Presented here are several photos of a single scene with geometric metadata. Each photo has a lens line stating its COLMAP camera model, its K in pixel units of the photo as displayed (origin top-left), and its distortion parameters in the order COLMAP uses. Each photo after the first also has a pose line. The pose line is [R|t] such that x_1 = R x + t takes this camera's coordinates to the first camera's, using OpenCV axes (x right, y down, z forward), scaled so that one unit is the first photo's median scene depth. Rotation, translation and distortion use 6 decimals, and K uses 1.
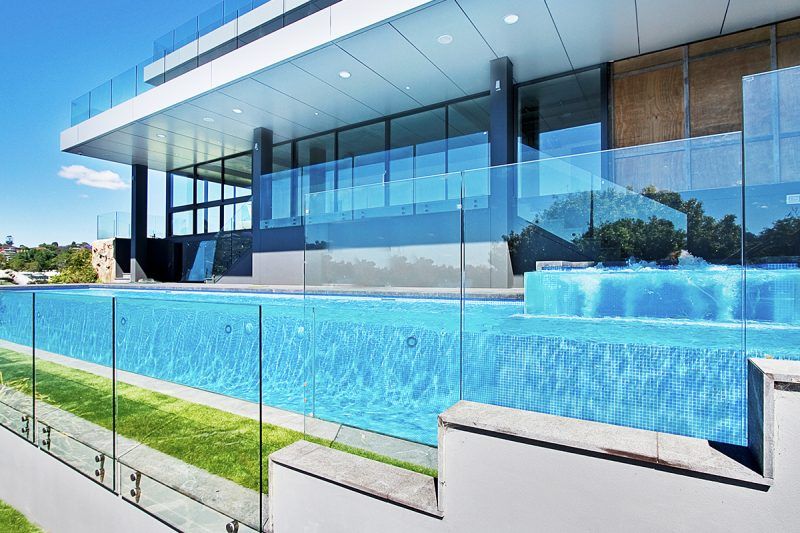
lens RADIAL K [[415.4, 0, 400.9], [0, 415.4, 270.9], [0, 0, 1]] dist [-0.019695, -0.000821]
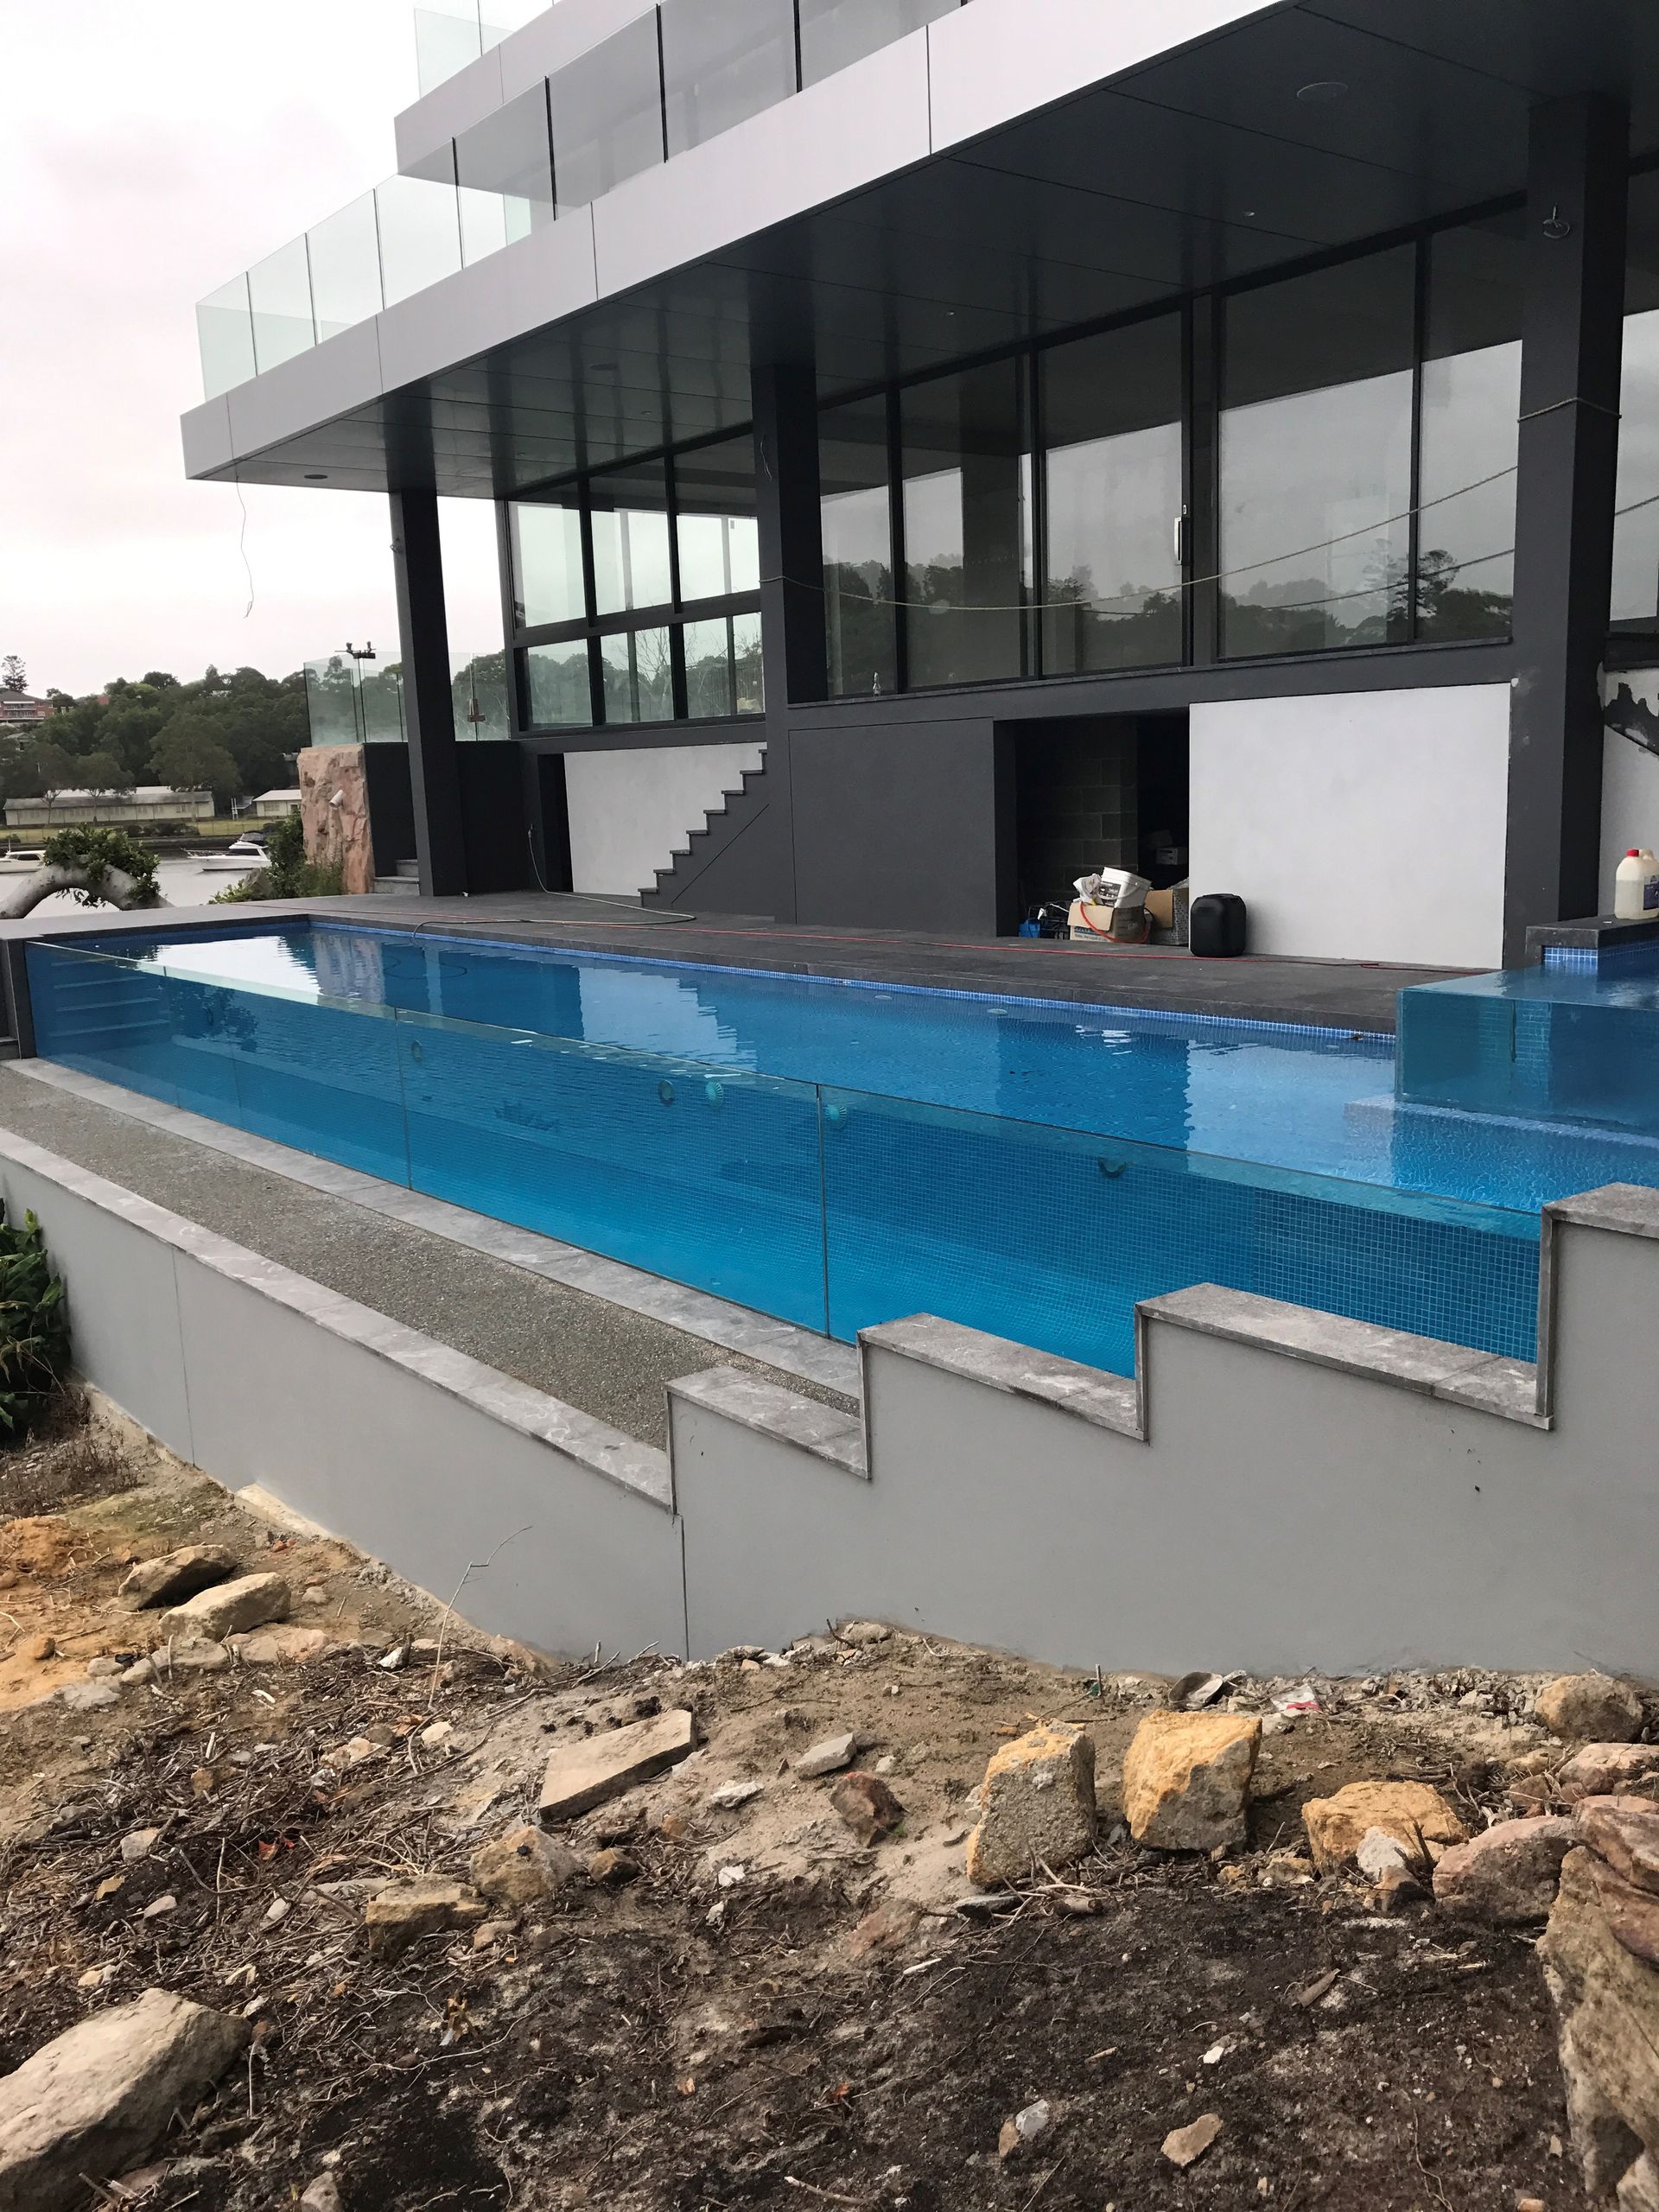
lens RADIAL K [[1826.9, 0, 828.4], [0, 1826.9, 1103.6], [0, 0, 1]] dist [0.012093, 0.003825]
pose [[0.935649, 0.029299, -0.351712, 0.113619], [0.039630, 0.981524, 0.187191, -0.060288], [0.350699, -0.189084, 0.917201, -0.175116]]
